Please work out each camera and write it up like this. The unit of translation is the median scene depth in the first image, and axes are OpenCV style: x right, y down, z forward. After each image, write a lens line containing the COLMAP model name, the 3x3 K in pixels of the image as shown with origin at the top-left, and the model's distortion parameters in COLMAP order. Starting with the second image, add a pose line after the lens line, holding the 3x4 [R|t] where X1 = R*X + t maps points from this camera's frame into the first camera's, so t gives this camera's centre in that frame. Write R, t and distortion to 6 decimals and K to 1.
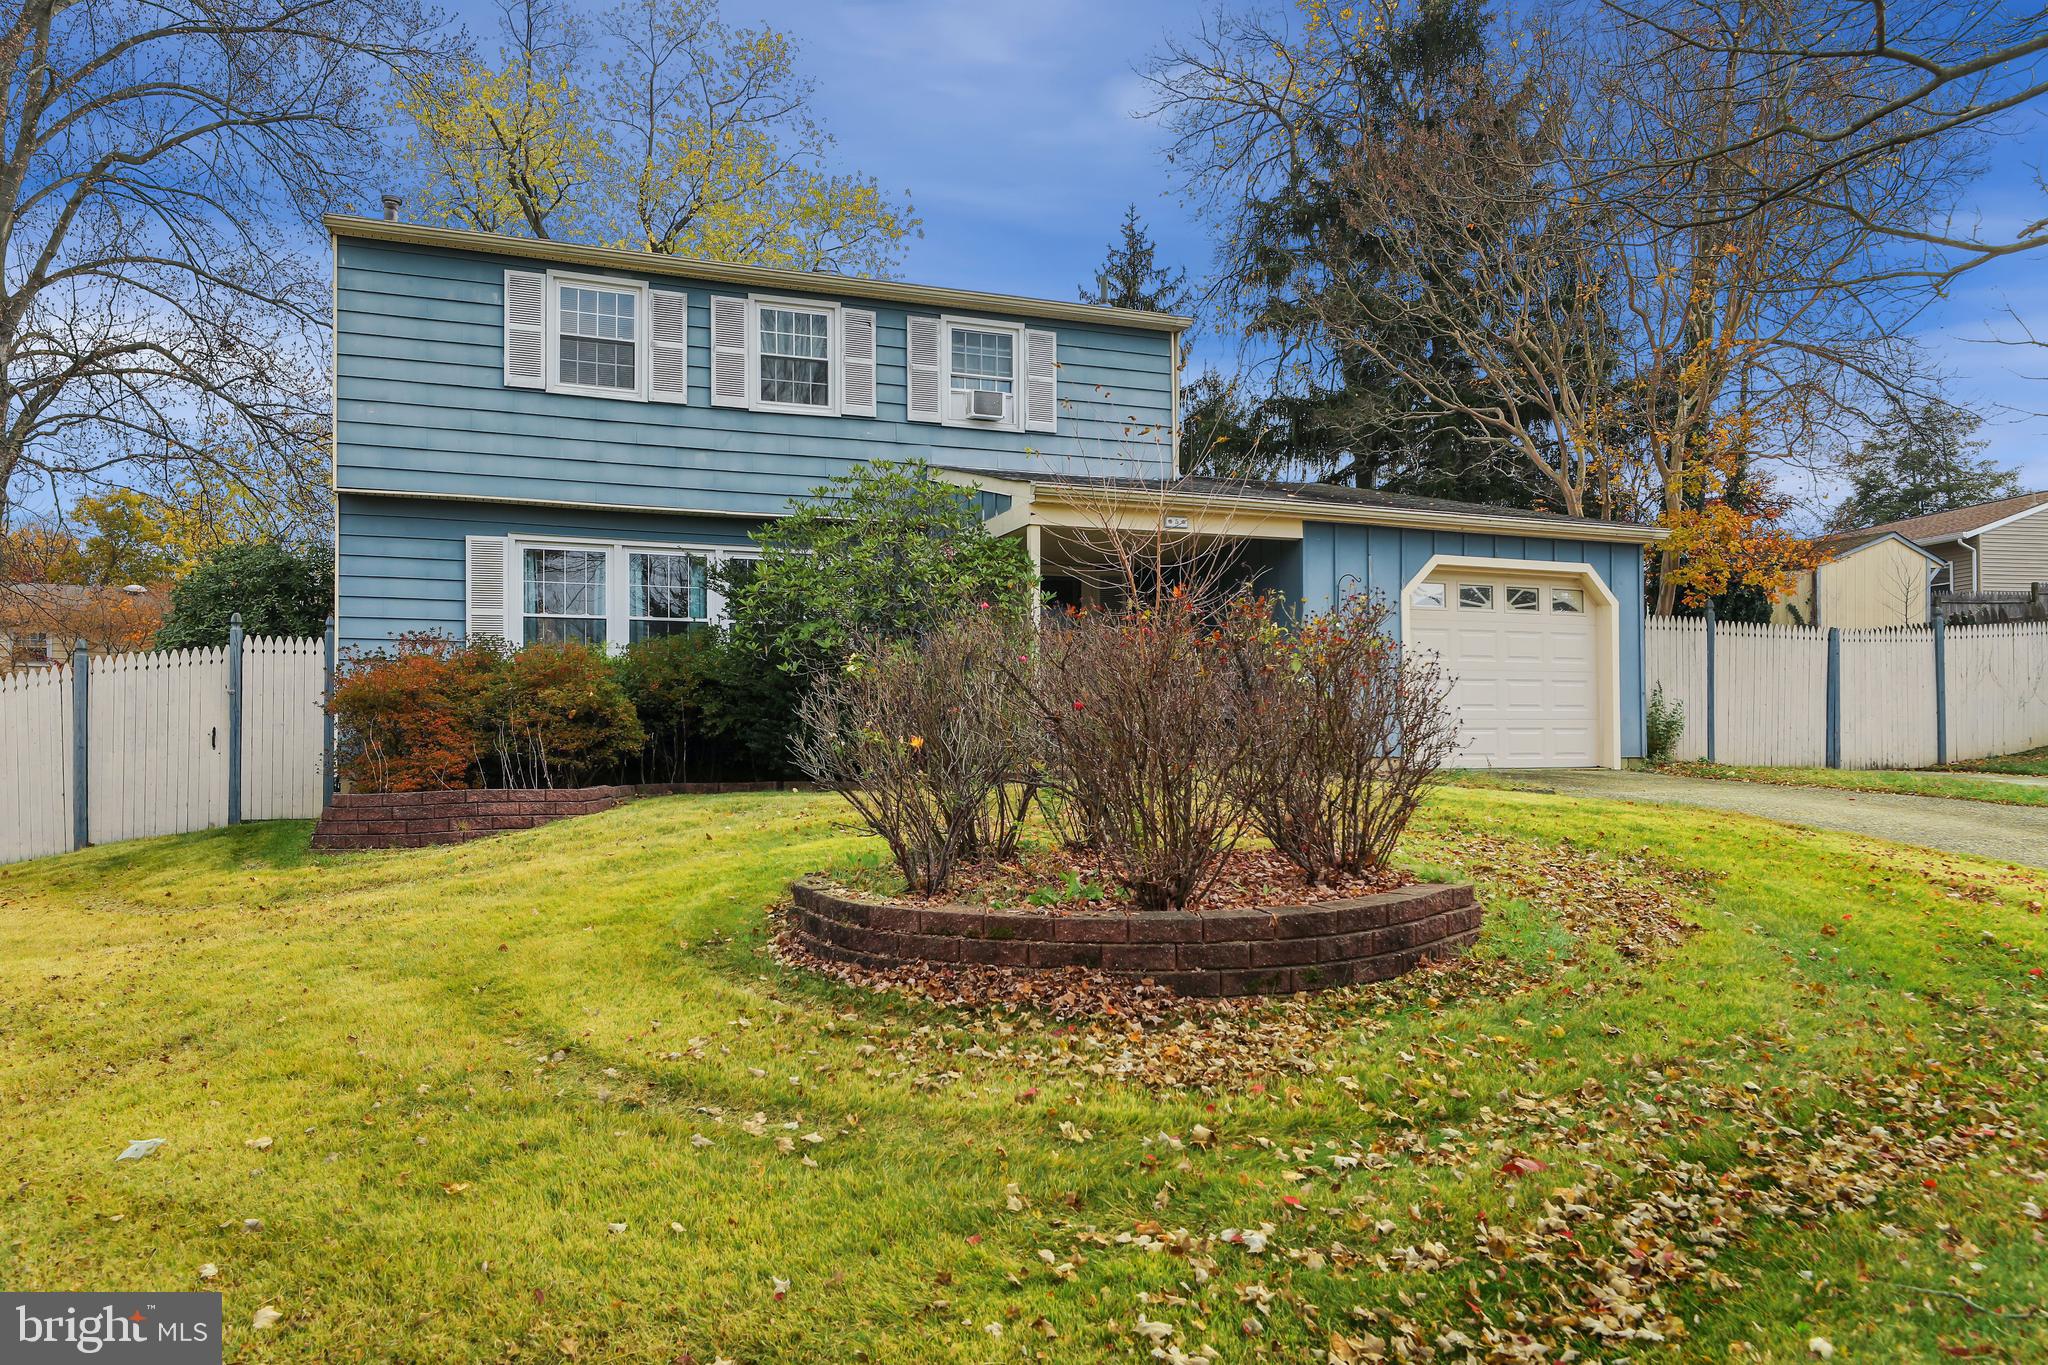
lens RADIAL K [[1401.7, 0, 1023.5], [0, 1401.7, 693.3], [0, 0, 1]] dist [-0.009672, 0.000301]
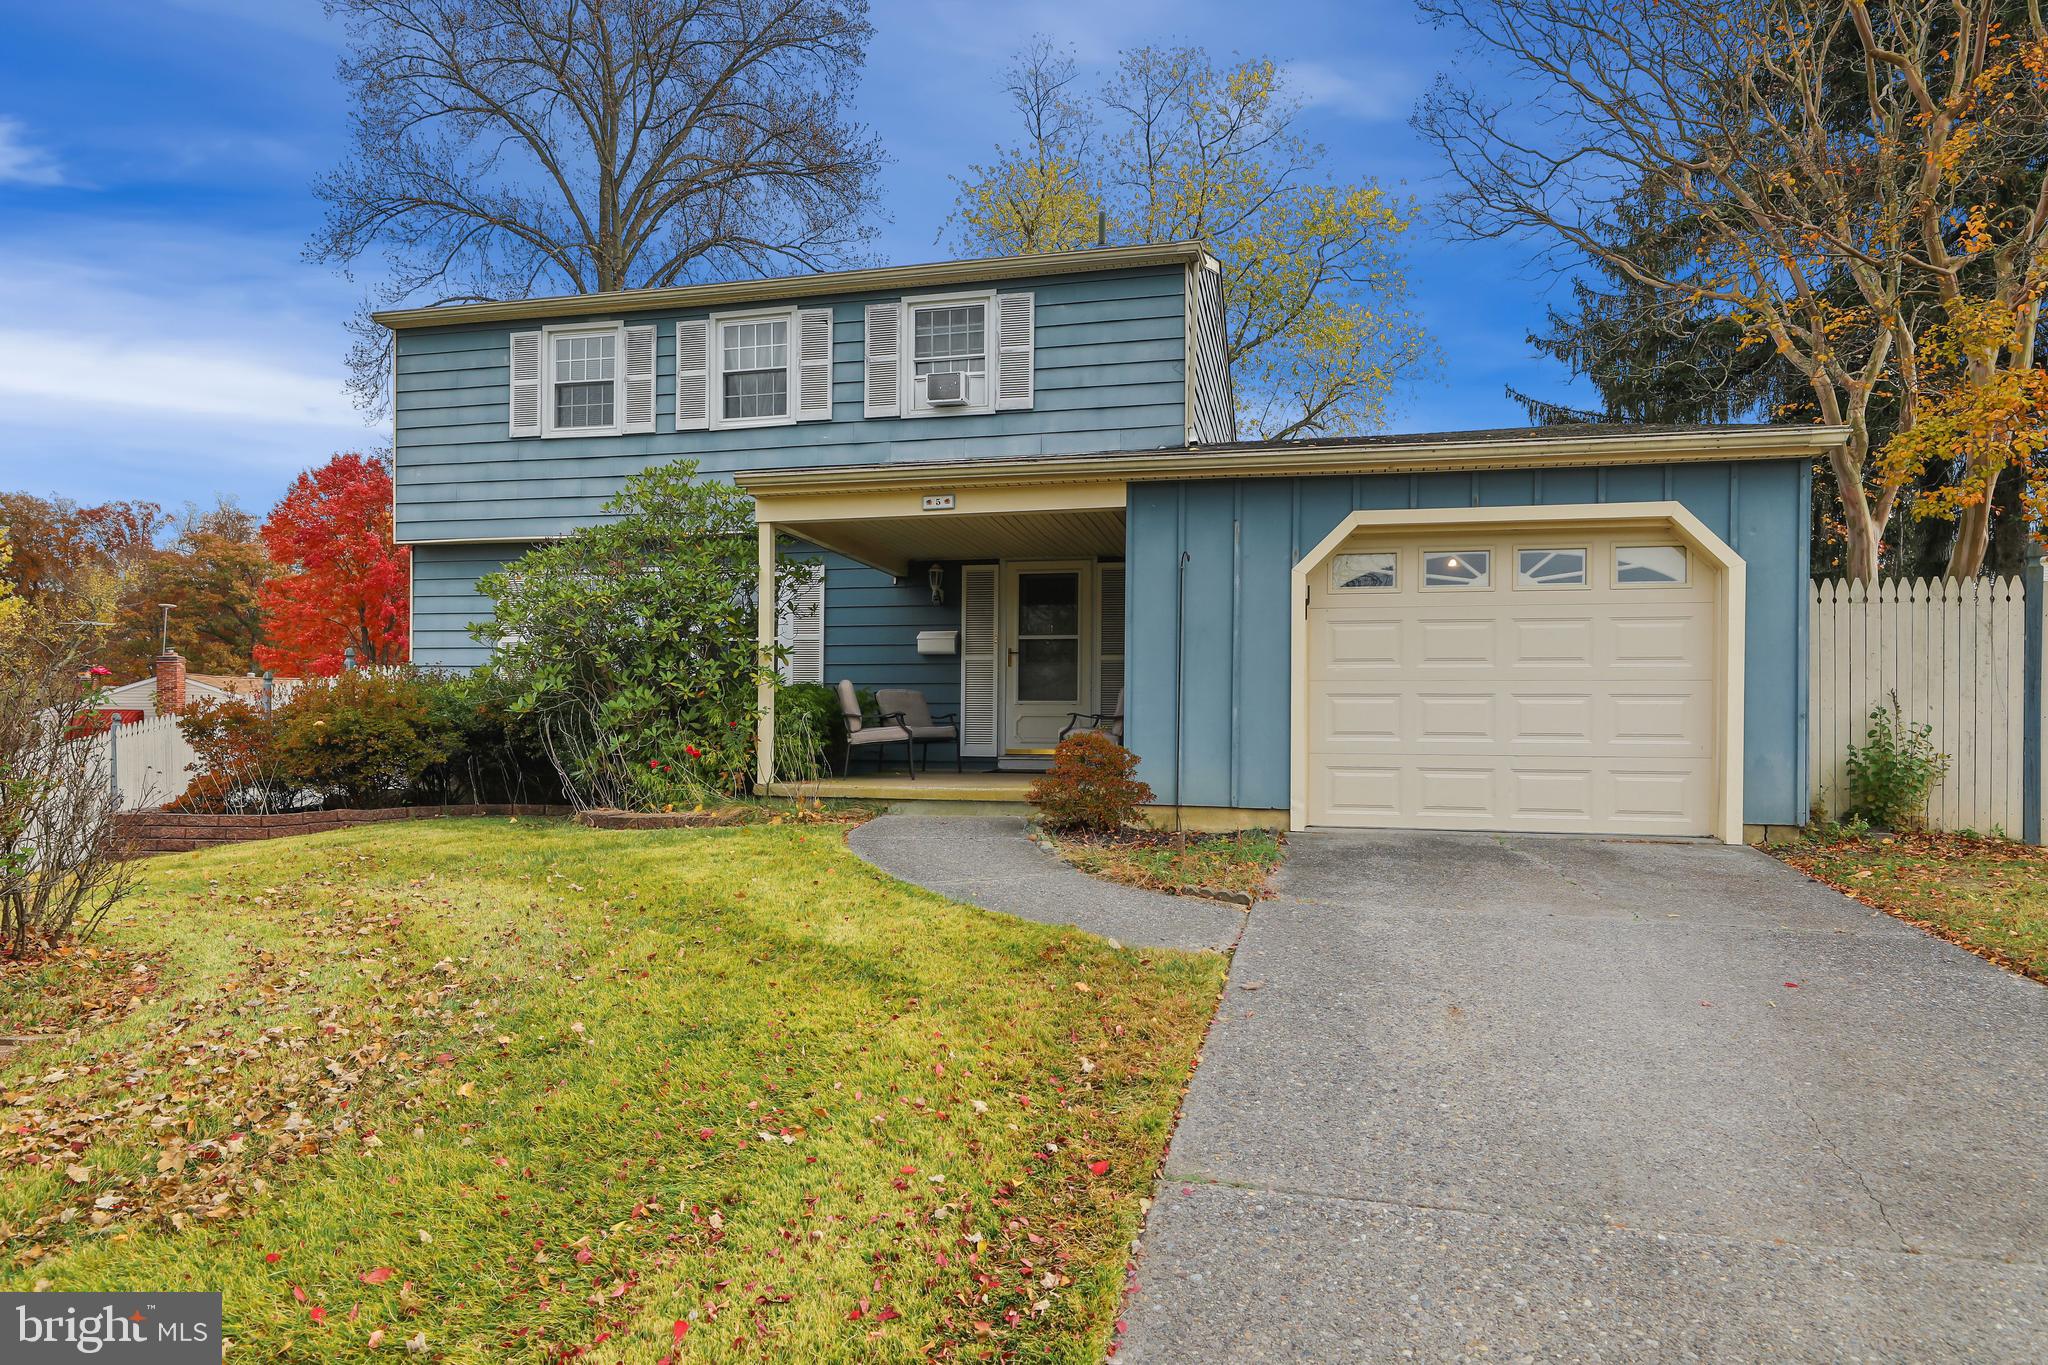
lens RADIAL K [[1210.9, 0, 1022.4], [0, 1210.9, 693.5], [0, 0, 1]] dist [-0.001932, 0.000888]
pose [[0.814625, -0.004823, -0.579968, 0.478415], [0.010389, 0.999926, 0.006277, -0.015824], [0.579895, -0.011138, 0.814615, 0.410253]]
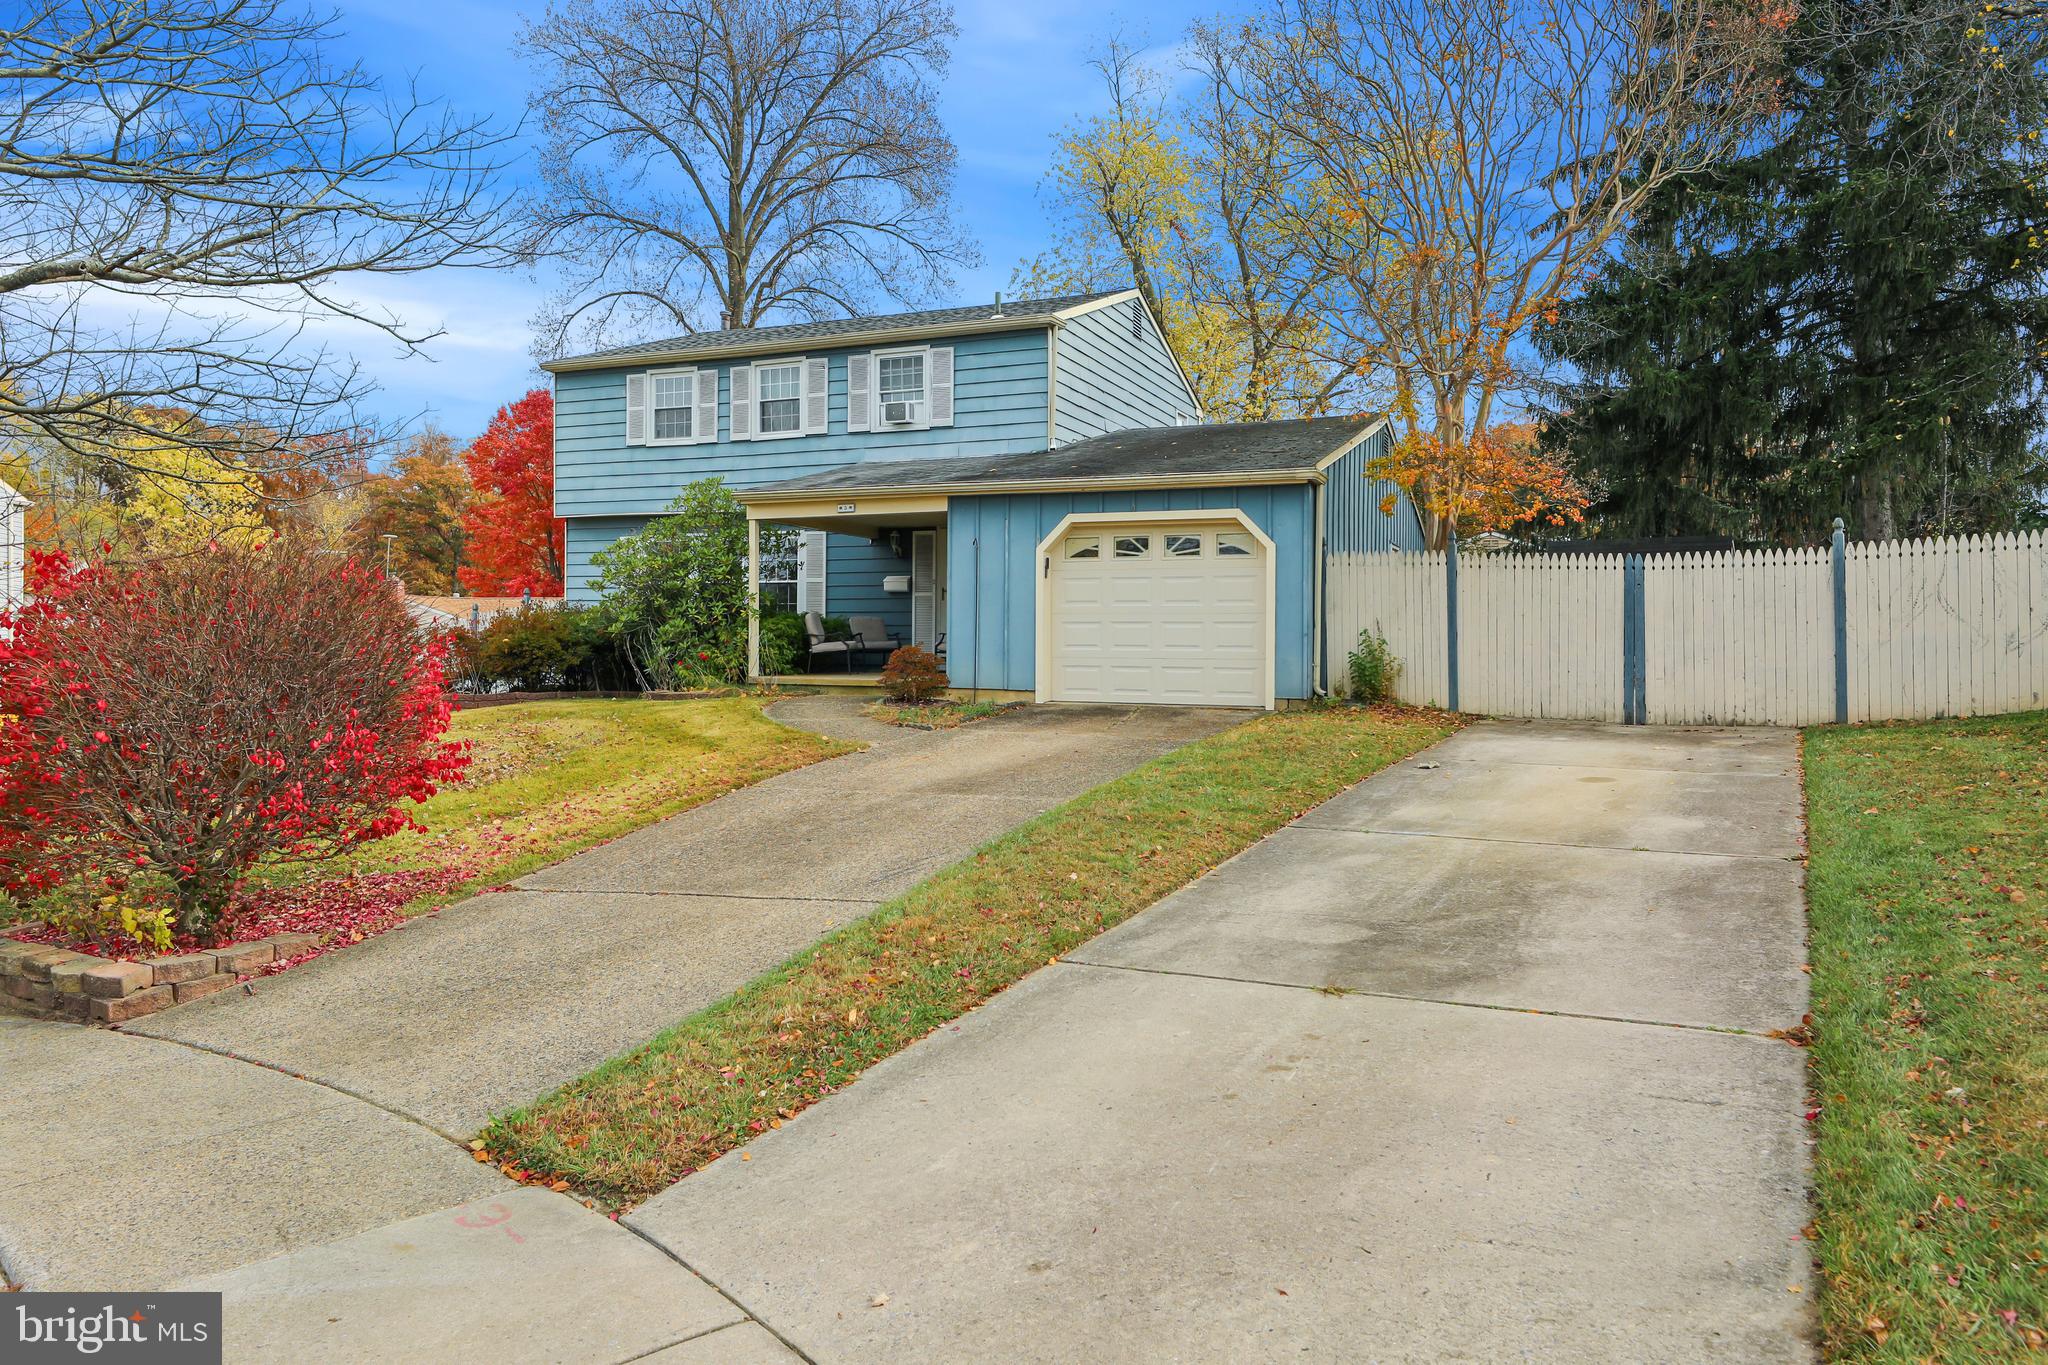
lens RADIAL K [[1367.2, 0, 1025.9], [0, 1367.2, 584.2], [0, 0, 1]] dist [0.002865, -0.001456]
pose [[0.705229, -0.018993, -0.708725, 1.008950], [0.017394, 0.999804, -0.009486, -0.030443], [0.708766, -0.005638, 0.705421, 0.179283]]
